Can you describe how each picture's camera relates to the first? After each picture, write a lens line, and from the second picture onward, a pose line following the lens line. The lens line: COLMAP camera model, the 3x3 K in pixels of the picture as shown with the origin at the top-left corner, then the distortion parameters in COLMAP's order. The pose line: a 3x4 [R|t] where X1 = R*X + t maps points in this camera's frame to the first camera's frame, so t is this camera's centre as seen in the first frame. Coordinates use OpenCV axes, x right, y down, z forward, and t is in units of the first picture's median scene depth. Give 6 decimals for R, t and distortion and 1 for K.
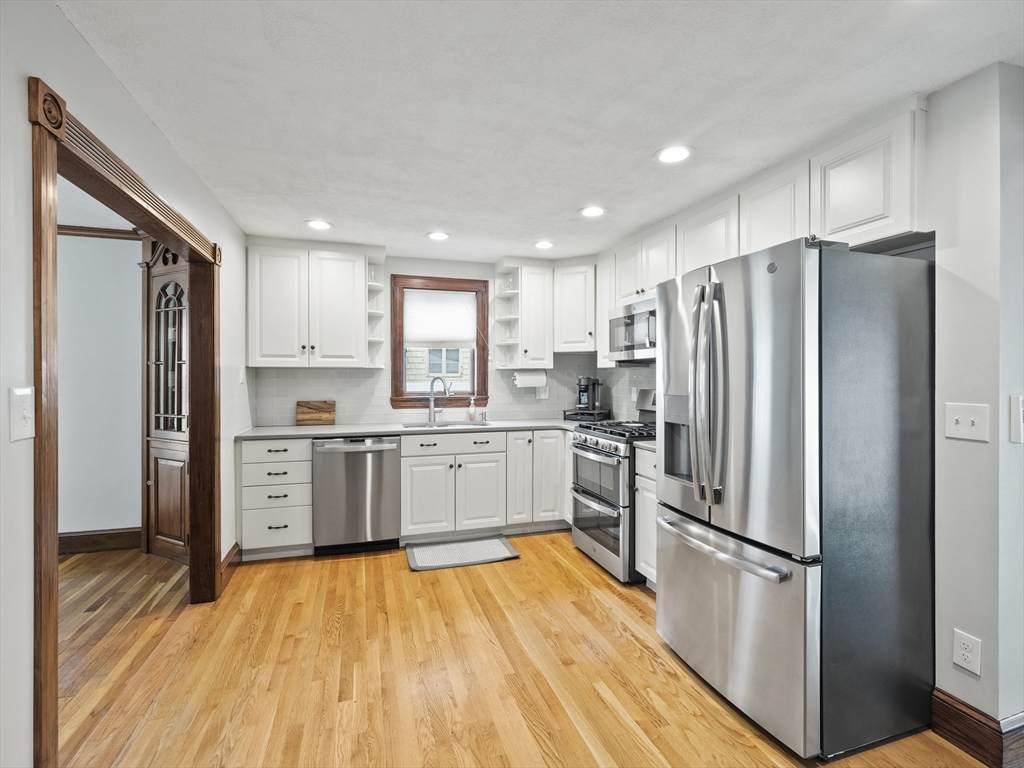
lens RADIAL K [[468.8, 0, 512.9], [0, 468.8, 380.2], [0, 0, 1]] dist [-0.005048, -0.000845]
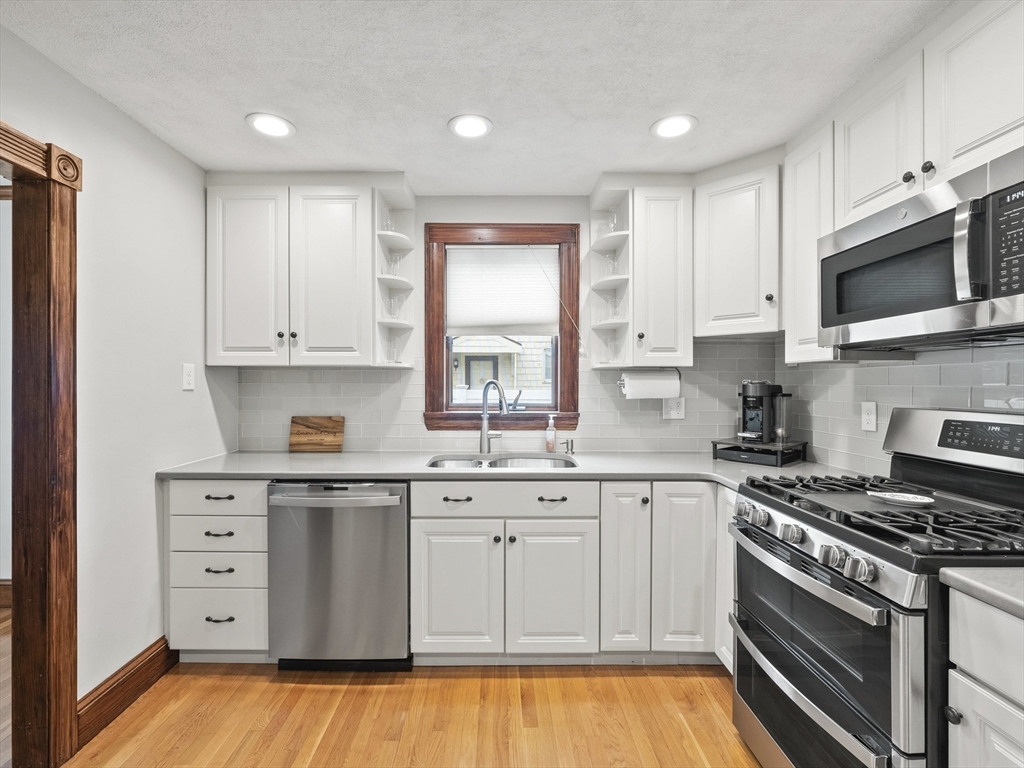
lens RADIAL K [[468.8, 0, 503.9], [0, 468.8, 384.0], [0, 0, 1]] dist [-0.005048, -0.000845]
pose [[0.954699, 0.002095, -0.297567, 0.040833], [-0.003904, 0.999977, -0.005483, 0.000123], [0.297549, 0.006396, 0.954685, 0.438710]]
